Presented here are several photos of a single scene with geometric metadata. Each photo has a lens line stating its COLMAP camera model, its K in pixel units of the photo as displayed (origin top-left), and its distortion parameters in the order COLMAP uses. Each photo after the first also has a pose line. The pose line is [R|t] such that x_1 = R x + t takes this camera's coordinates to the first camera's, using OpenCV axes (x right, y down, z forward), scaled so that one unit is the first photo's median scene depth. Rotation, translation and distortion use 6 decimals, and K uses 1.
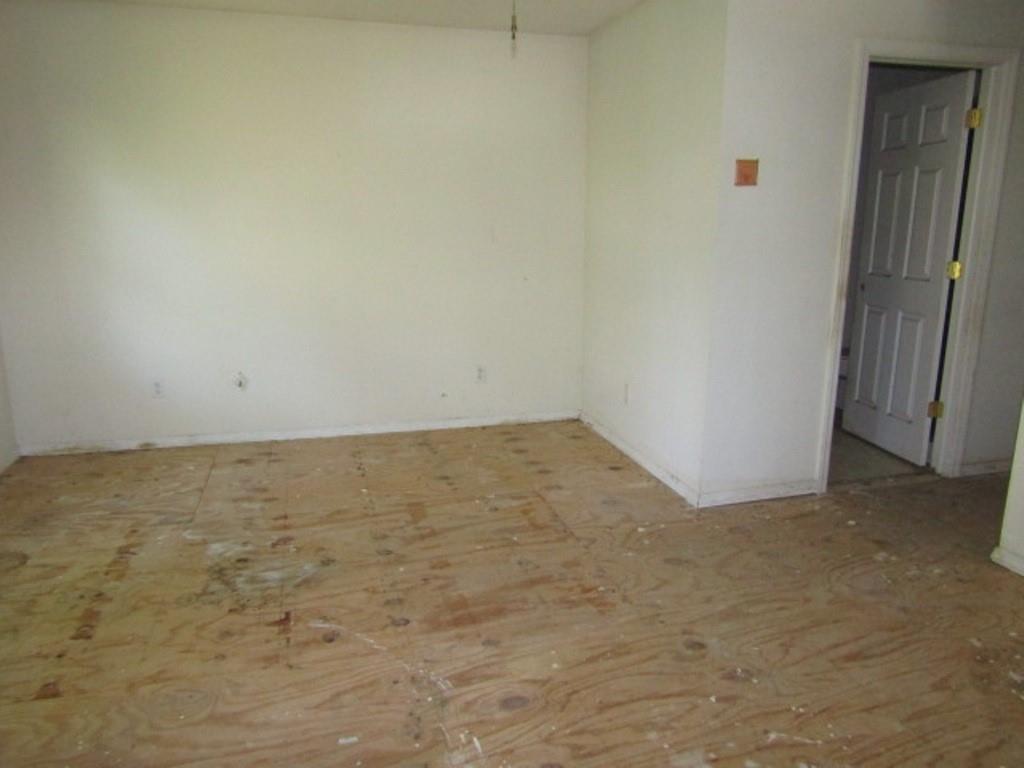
lens RADIAL K [[732.0, 0, 512.0], [0, 732.0, 384.0], [0, 0, 1]] dist [0.002542, -0.003096]
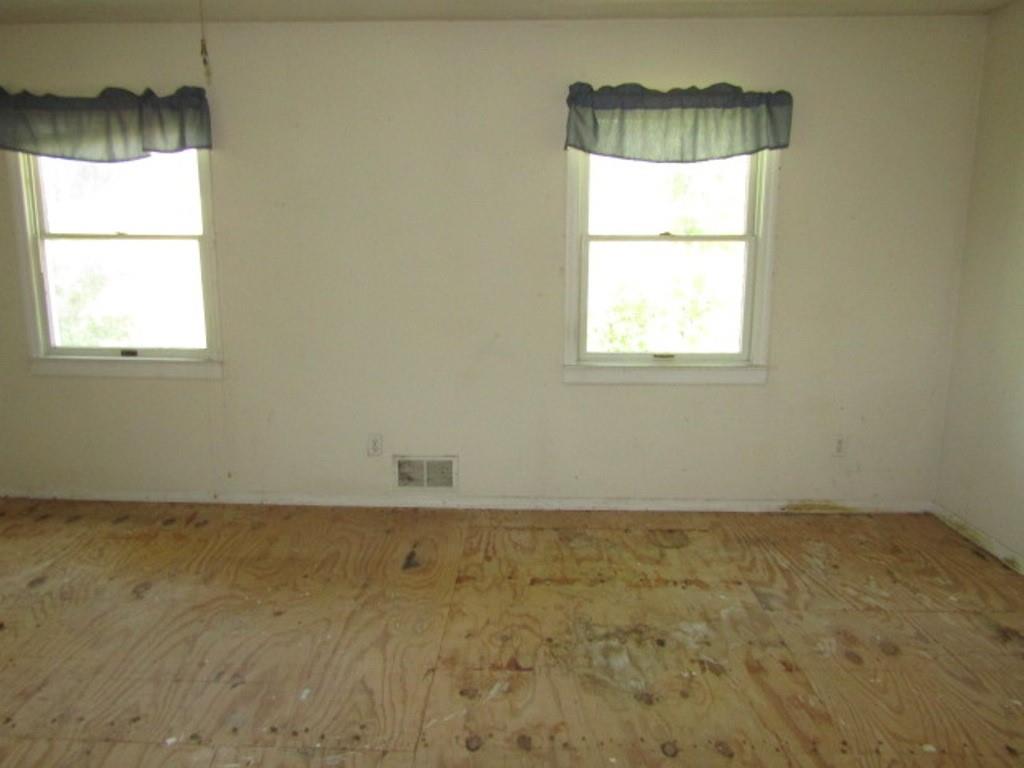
lens RADIAL K [[732.0, 0, 512.0], [0, 732.0, 384.0], [0, 0, 1]] dist [0.002542, -0.003096]
pose [[-0.310762, 0.164973, -0.936061, 0.473754], [-0.206272, 0.949646, 0.235847, -0.232545], [0.927836, 0.266375, -0.261084, 0.993732]]
